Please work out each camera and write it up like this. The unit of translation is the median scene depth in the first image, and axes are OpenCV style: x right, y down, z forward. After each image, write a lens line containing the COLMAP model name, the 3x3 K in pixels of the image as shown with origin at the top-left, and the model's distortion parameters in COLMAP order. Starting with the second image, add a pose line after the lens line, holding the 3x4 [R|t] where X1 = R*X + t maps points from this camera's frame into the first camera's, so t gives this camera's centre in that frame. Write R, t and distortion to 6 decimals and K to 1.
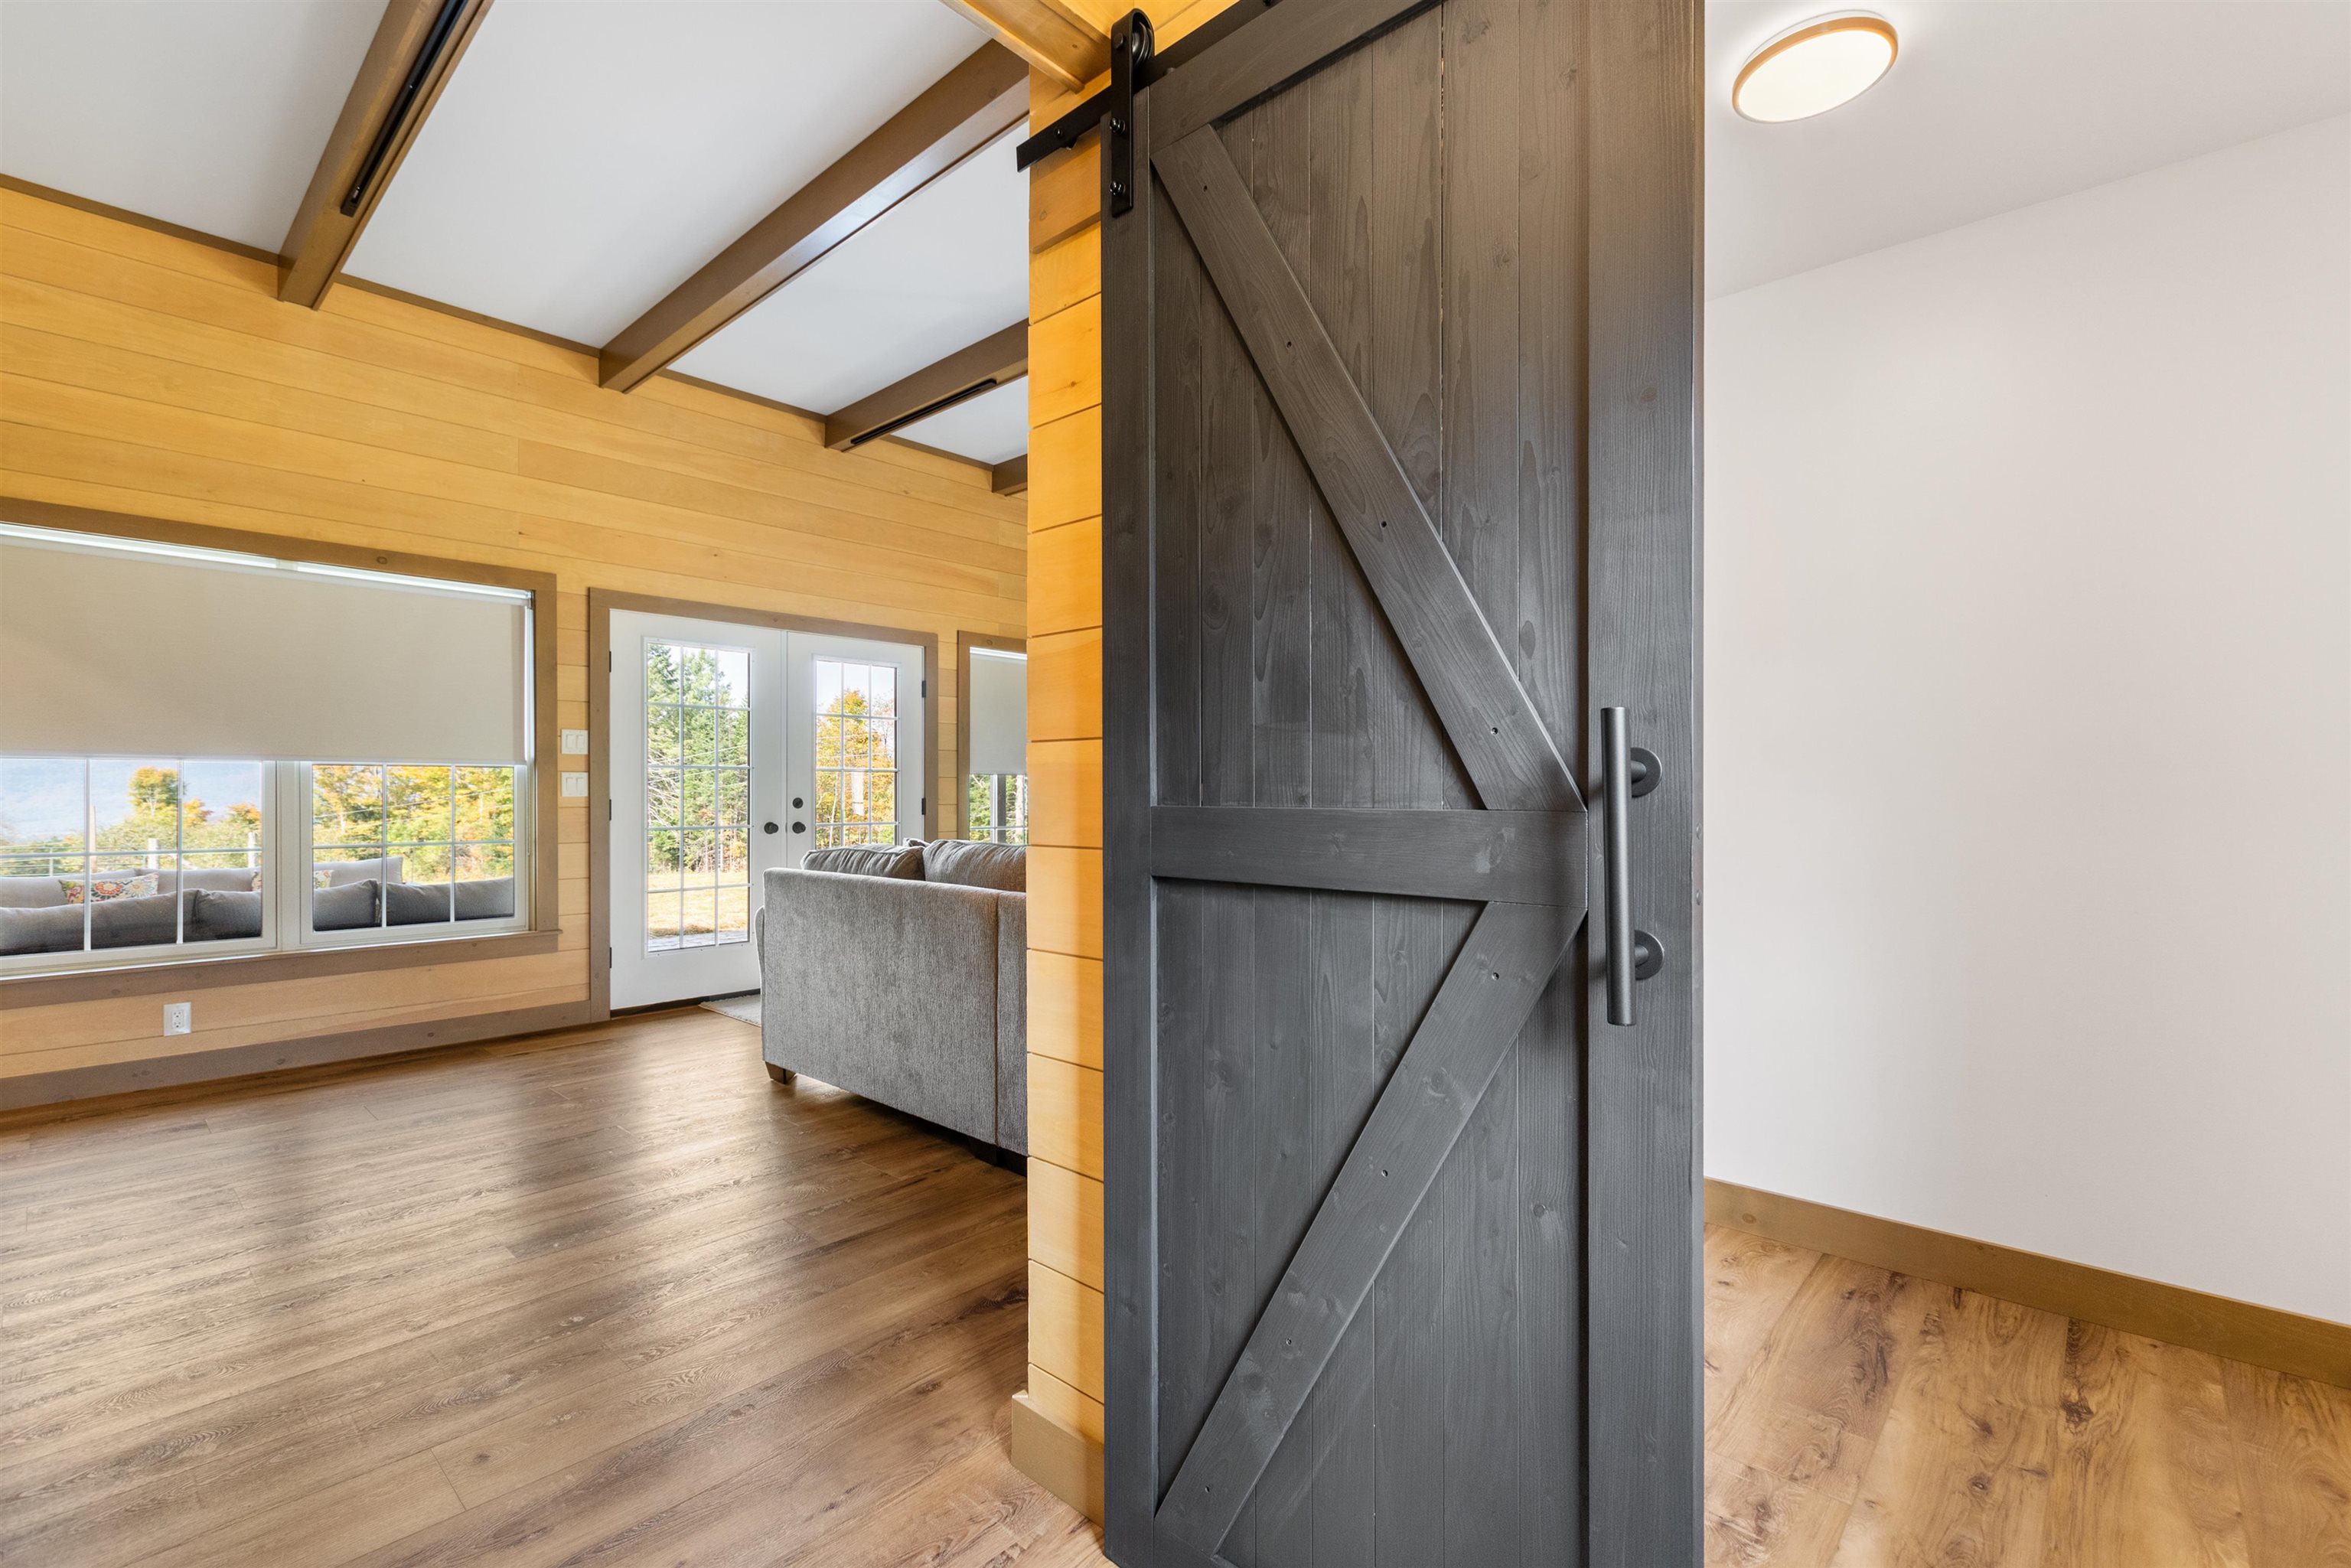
lens RADIAL K [[1044.4, 0, 1175.5], [0, 1044.4, 784.0], [0, 0, 1]] dist [0.028496, 0.000427]
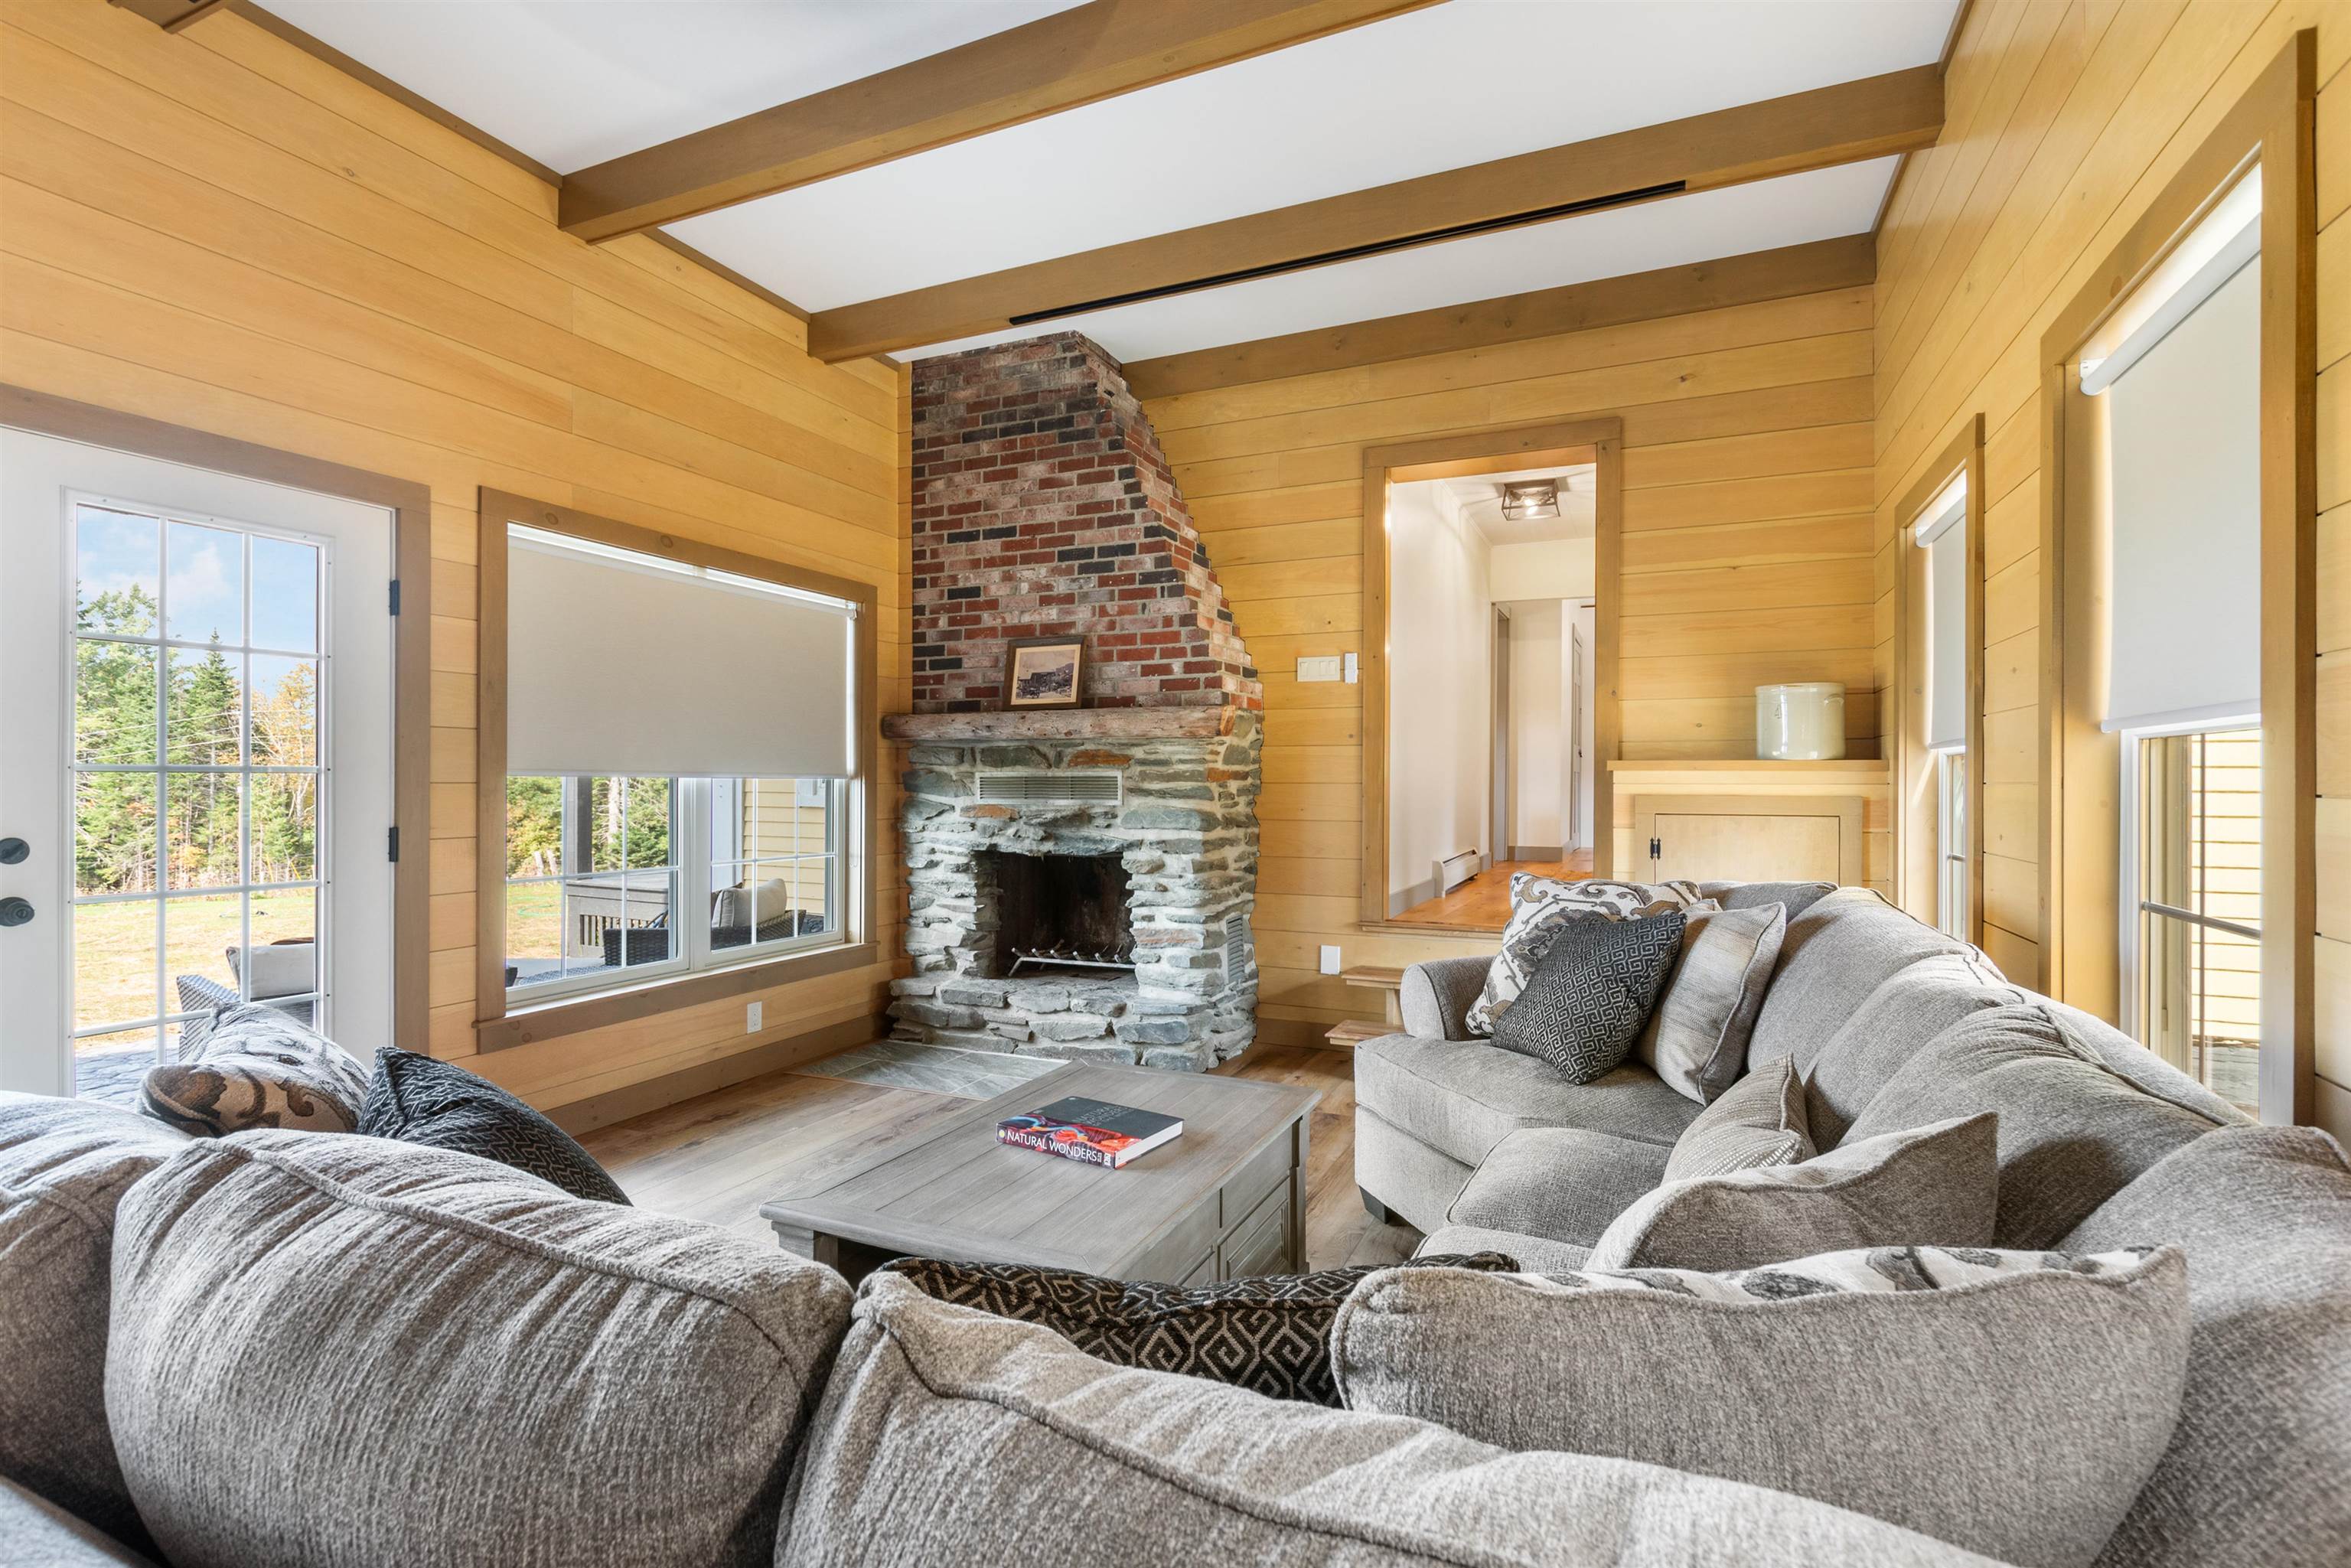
lens RADIAL K [[1077.4, 0, 1168.1], [0, 1077.4, 775.2], [0, 0, 1]] dist [-0.002344, 0.000081]
pose [[0.946297, 0.004268, 0.323271, -0.081545], [-0.005334, 0.999983, 0.002412, -0.016354], [-0.323255, -0.004007, 0.946303, 0.529104]]
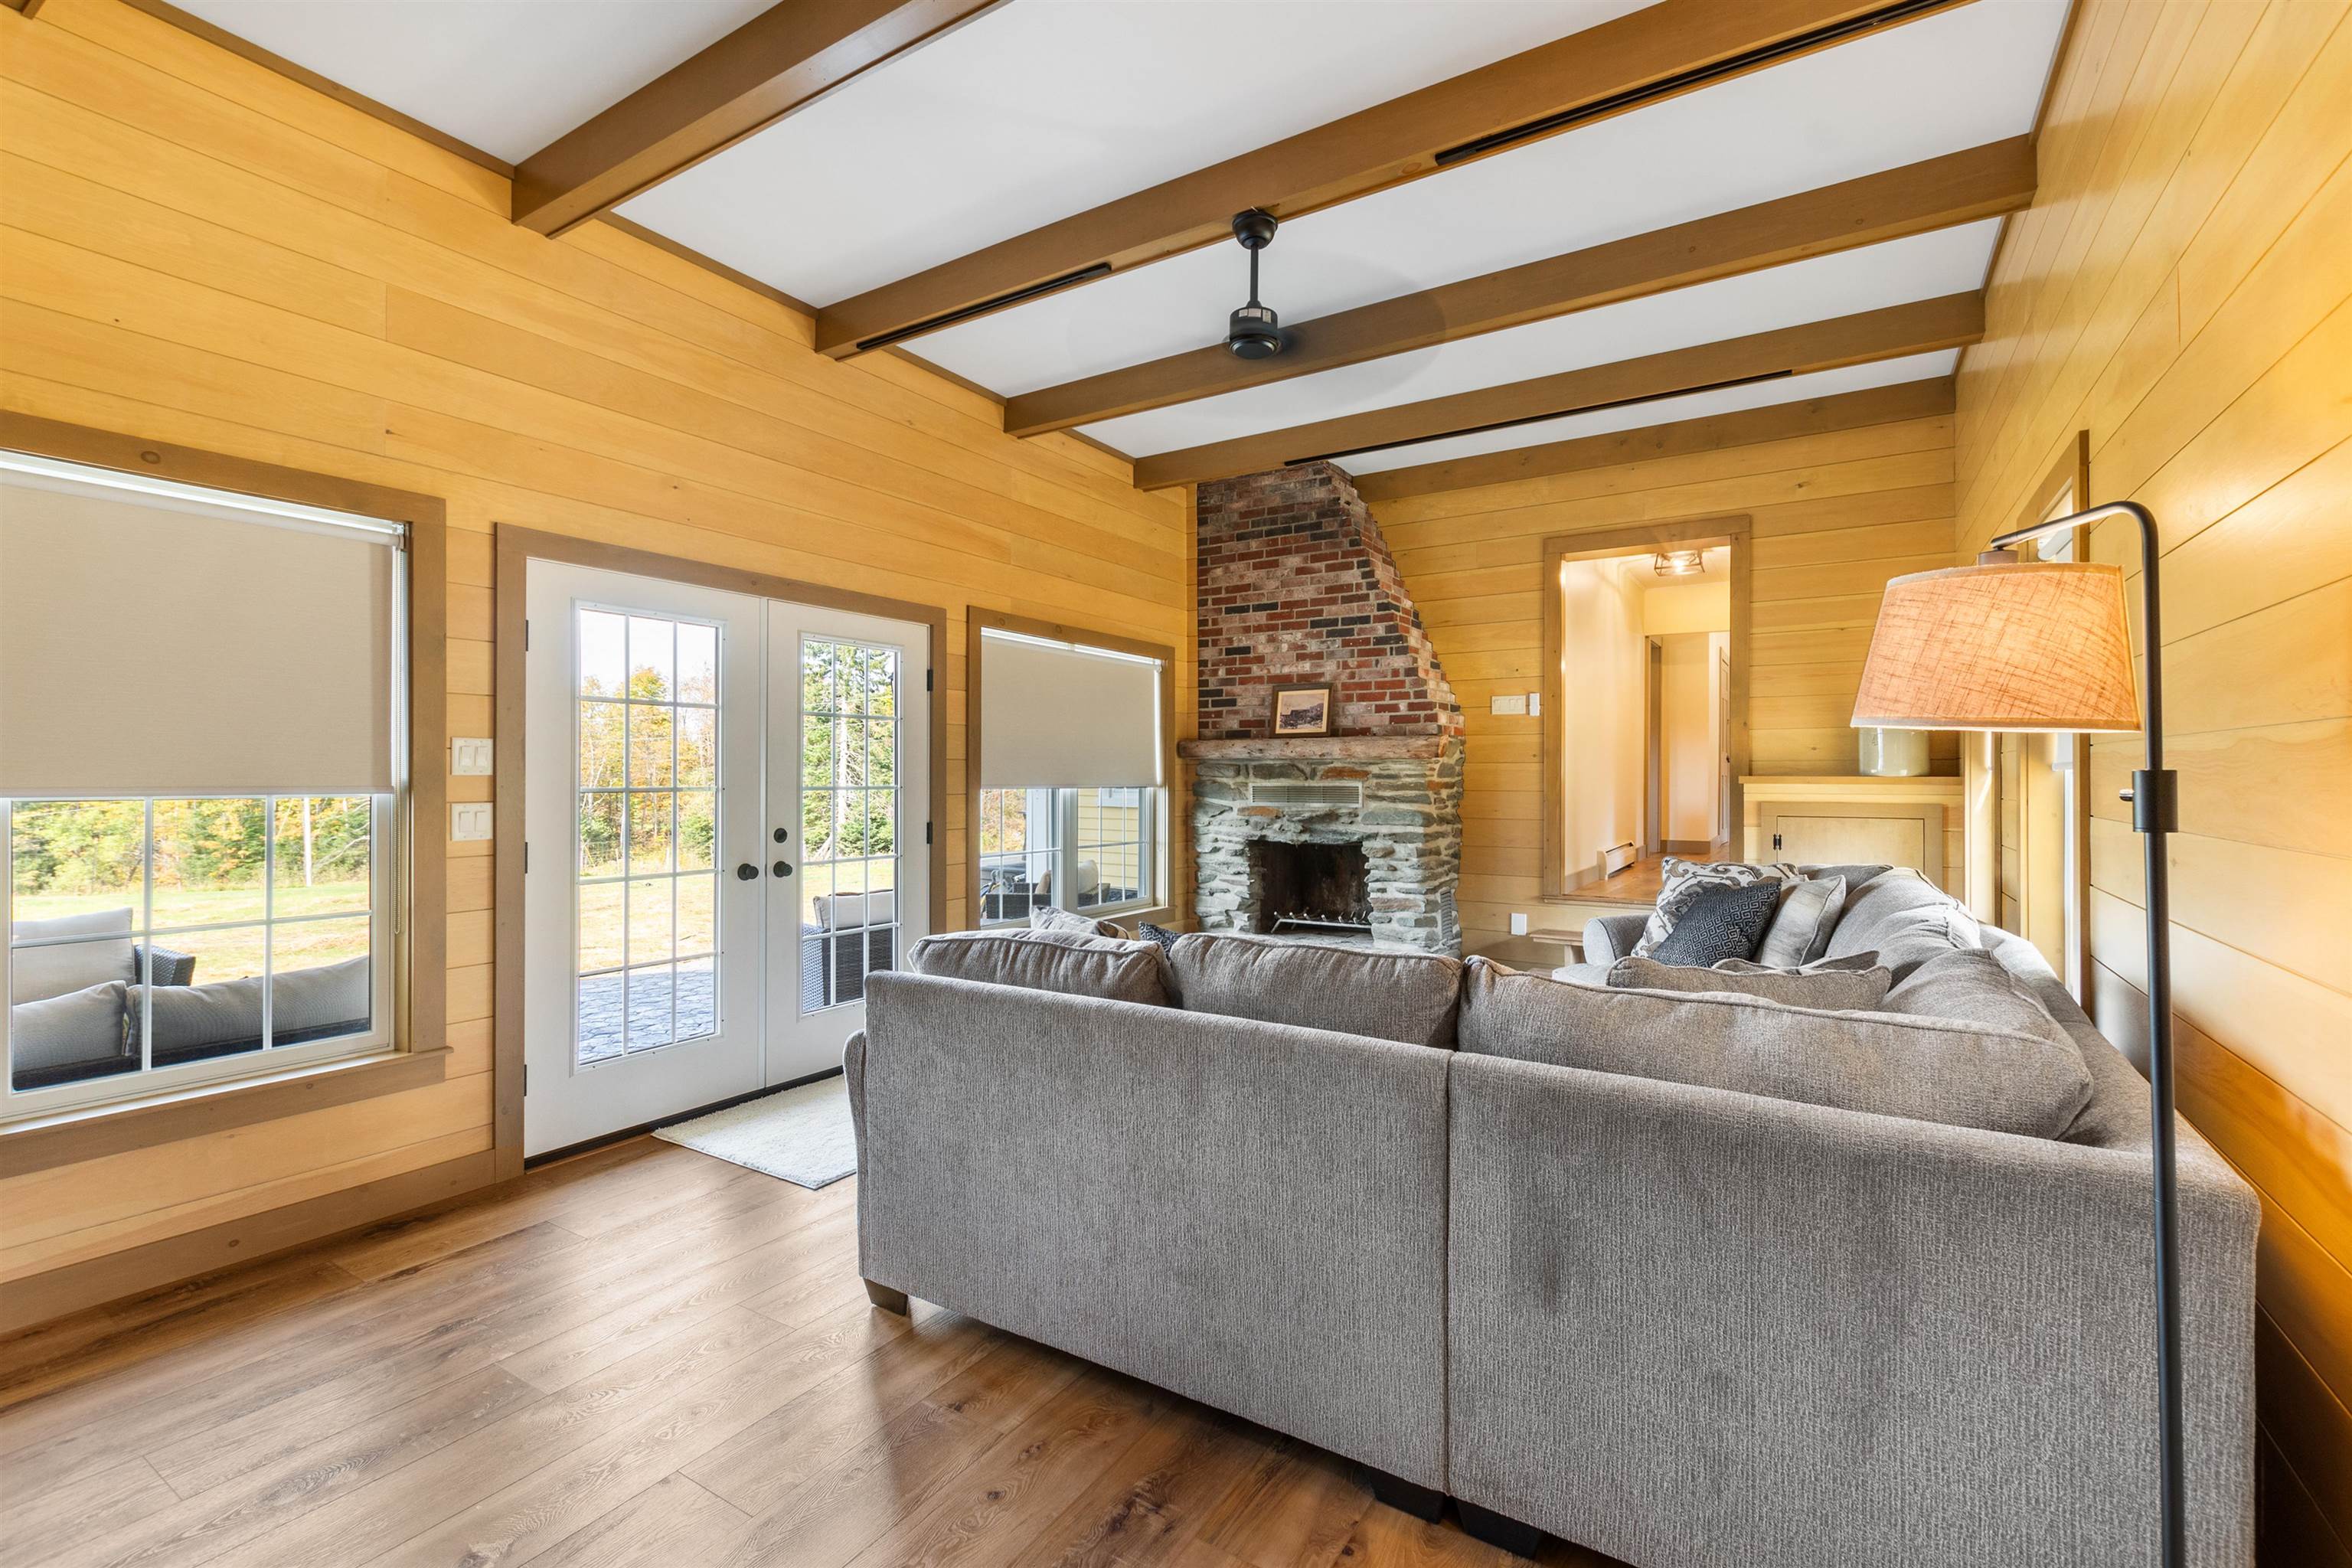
lens RADIAL K [[1023.2, 0, 1175.4], [0, 1023.2, 764.9], [0, 0, 1]] dist [0.009845, -0.000526]
pose [[0.981548, 0.003064, 0.191192, -0.259517], [-0.002618, 0.999993, -0.002585, -0.033867], [-0.191199, 0.002036, 0.981549, 0.285630]]
